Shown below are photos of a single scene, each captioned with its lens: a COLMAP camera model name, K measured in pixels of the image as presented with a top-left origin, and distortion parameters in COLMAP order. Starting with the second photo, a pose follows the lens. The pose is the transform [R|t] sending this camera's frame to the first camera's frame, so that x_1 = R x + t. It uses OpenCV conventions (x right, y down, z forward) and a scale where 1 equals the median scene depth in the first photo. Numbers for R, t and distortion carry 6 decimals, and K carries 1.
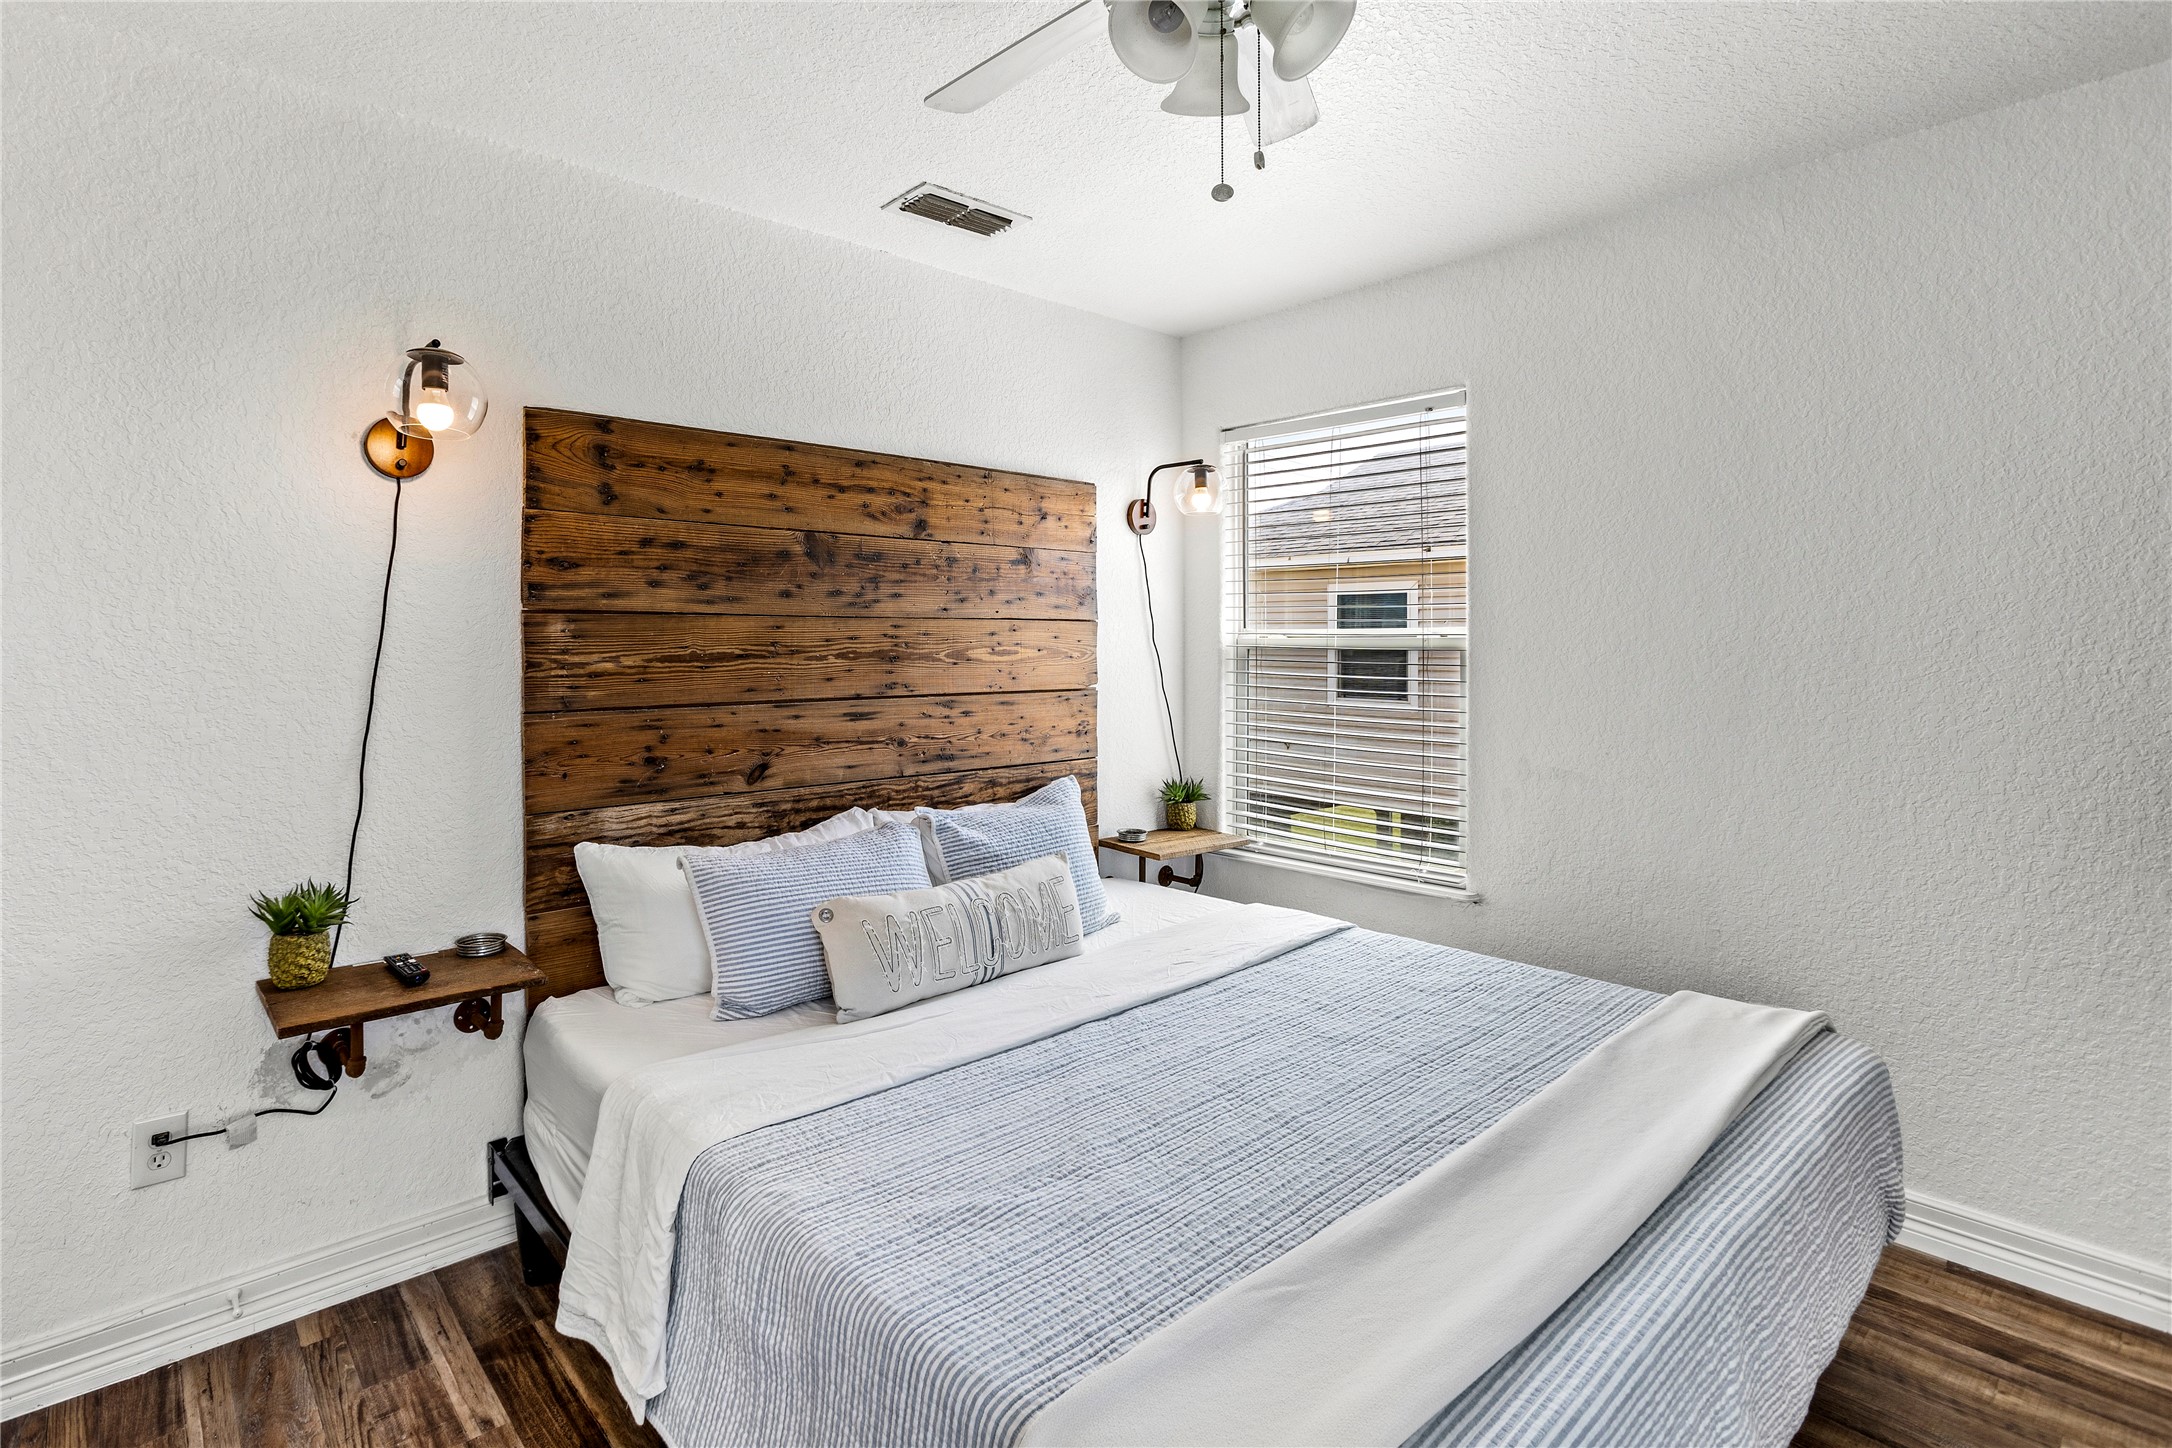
lens RADIAL K [[955.1, 0, 1083.1], [0, 955.1, 705.7], [0, 0, 1]] dist [-0.017163, 0.010438]
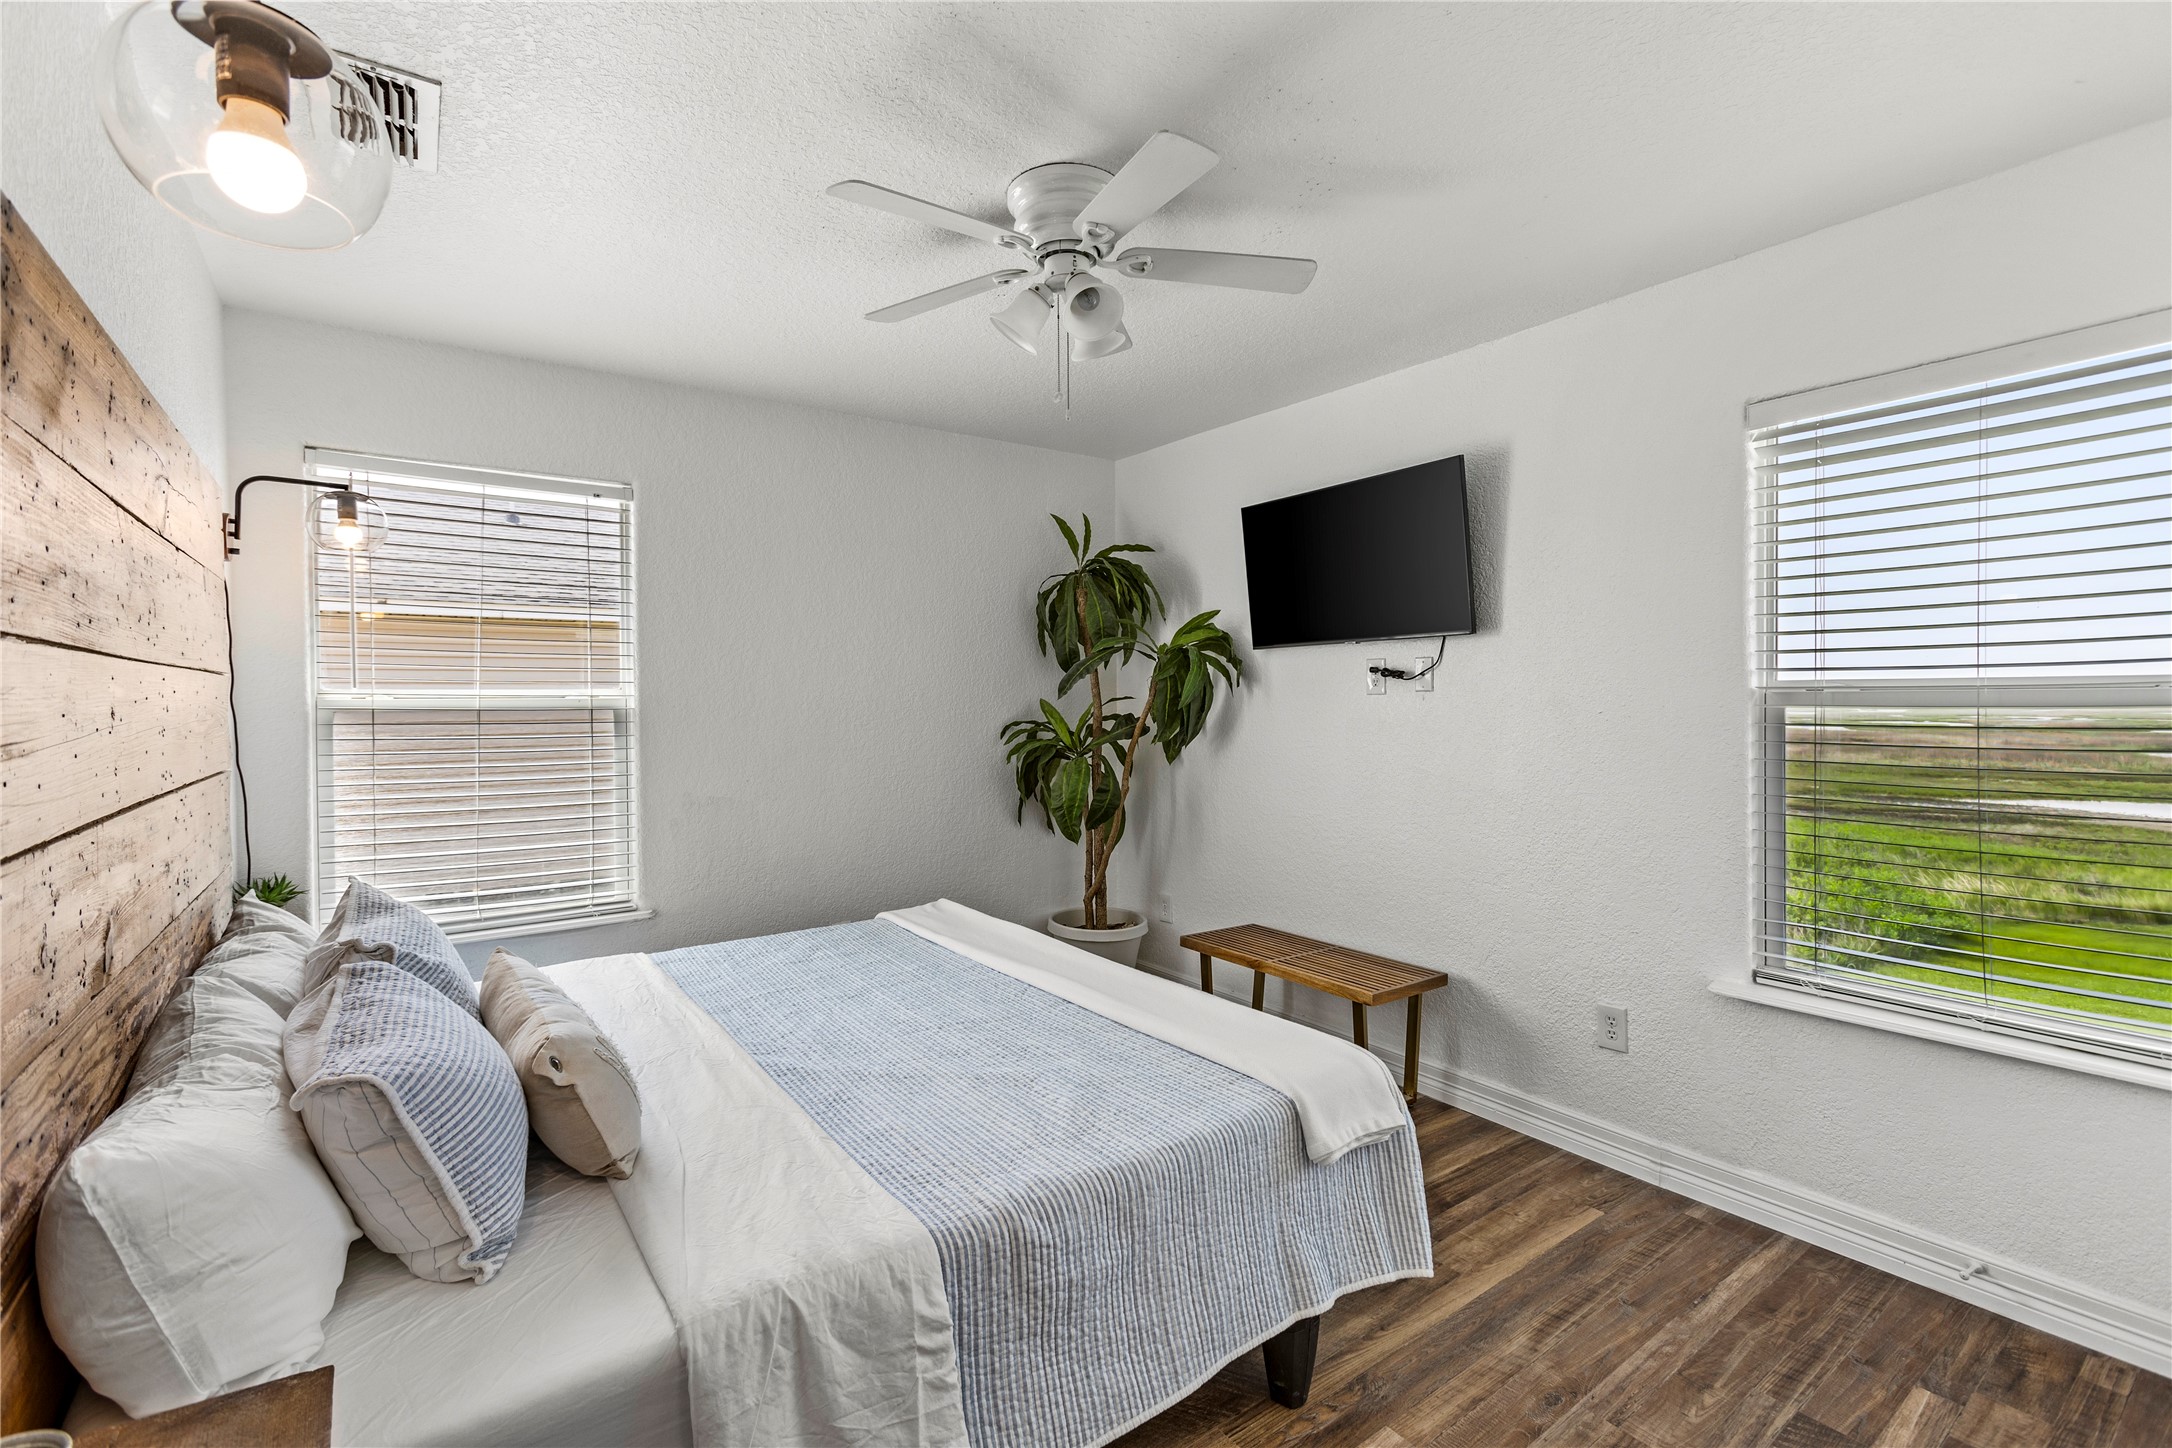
lens RADIAL K [[955.1, 0, 1083.1], [0, 955.1, 705.7], [0, 0, 1]] dist [-0.017163, 0.010438]
pose [[0.181336, -0.002270, 0.983419, -0.581330], [0.079446, 0.996763, -0.012349, -0.000912], [-0.980207, 0.080368, 0.180930, 0.217430]]
